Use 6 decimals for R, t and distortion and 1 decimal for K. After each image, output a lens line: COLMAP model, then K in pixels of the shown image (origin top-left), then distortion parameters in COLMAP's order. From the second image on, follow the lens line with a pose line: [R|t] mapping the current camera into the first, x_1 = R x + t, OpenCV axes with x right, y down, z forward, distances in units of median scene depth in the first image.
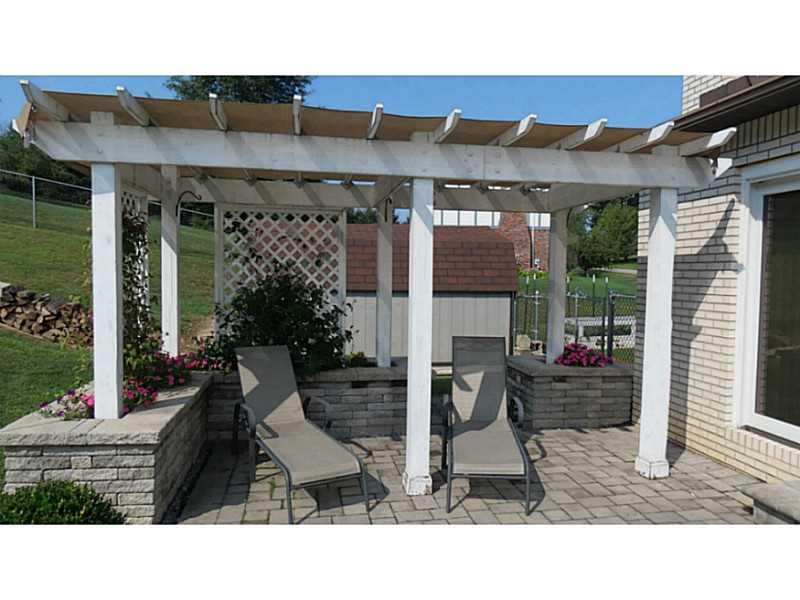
lens RADIAL K [[567.2, 0, 400.0], [0, 567.2, 300.0], [0, 0, 1]] dist [-0.001029, 0.000629]
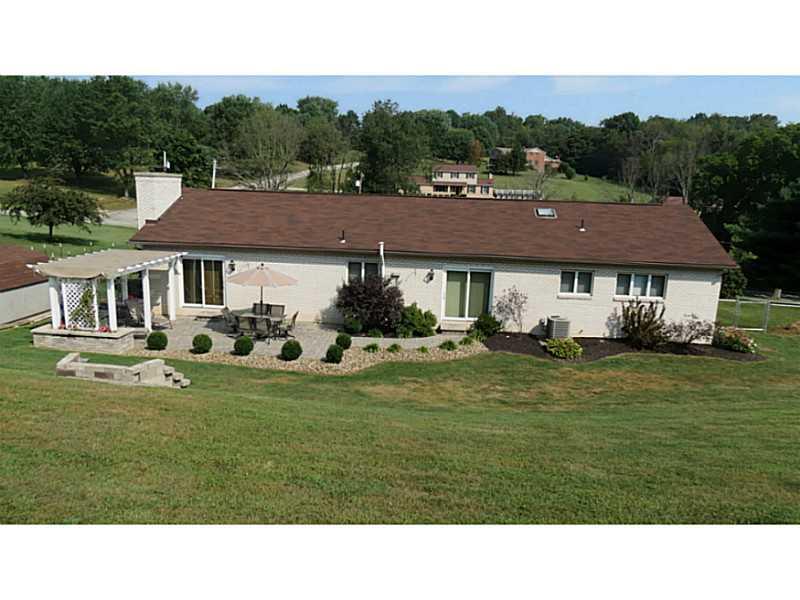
lens RADIAL K [[567.2, 0, 400.0], [0, 567.2, 300.0], [0, 0, 1]] dist [-0.001029, 0.000629]
pose [[0.246708, -0.193639, 0.949547, -3.461487], [0.015992, 0.980514, 0.195798, -0.735694], [-0.968958, -0.033120, 0.244997, -1.937458]]
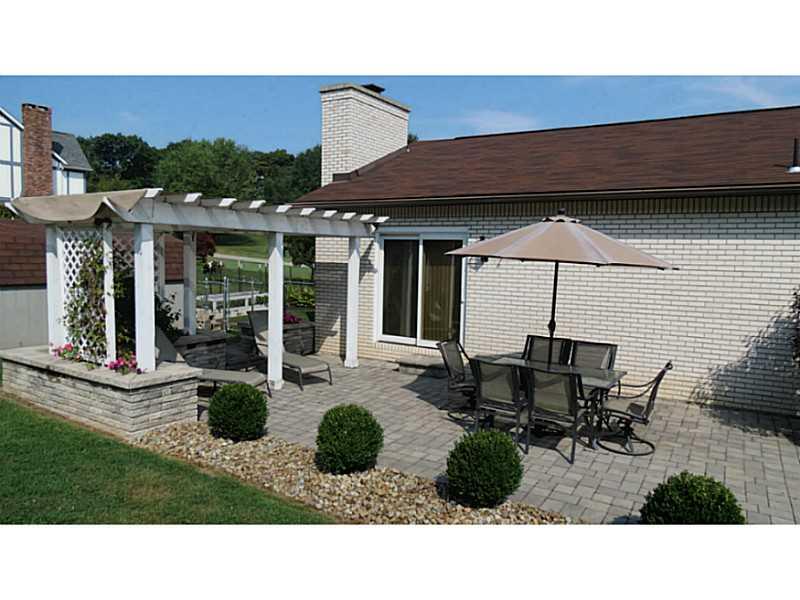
lens RADIAL K [[576.0, 0, 400.0], [0, 576.0, 300.0], [0, 0, 1]] dist [-0.044551, -0.000804]
pose [[0.656601, -0.060232, 0.751829, -1.055375], [0.021751, 0.997904, 0.060950, -0.078498], [-0.753925, -0.023666, 0.656534, -0.569775]]
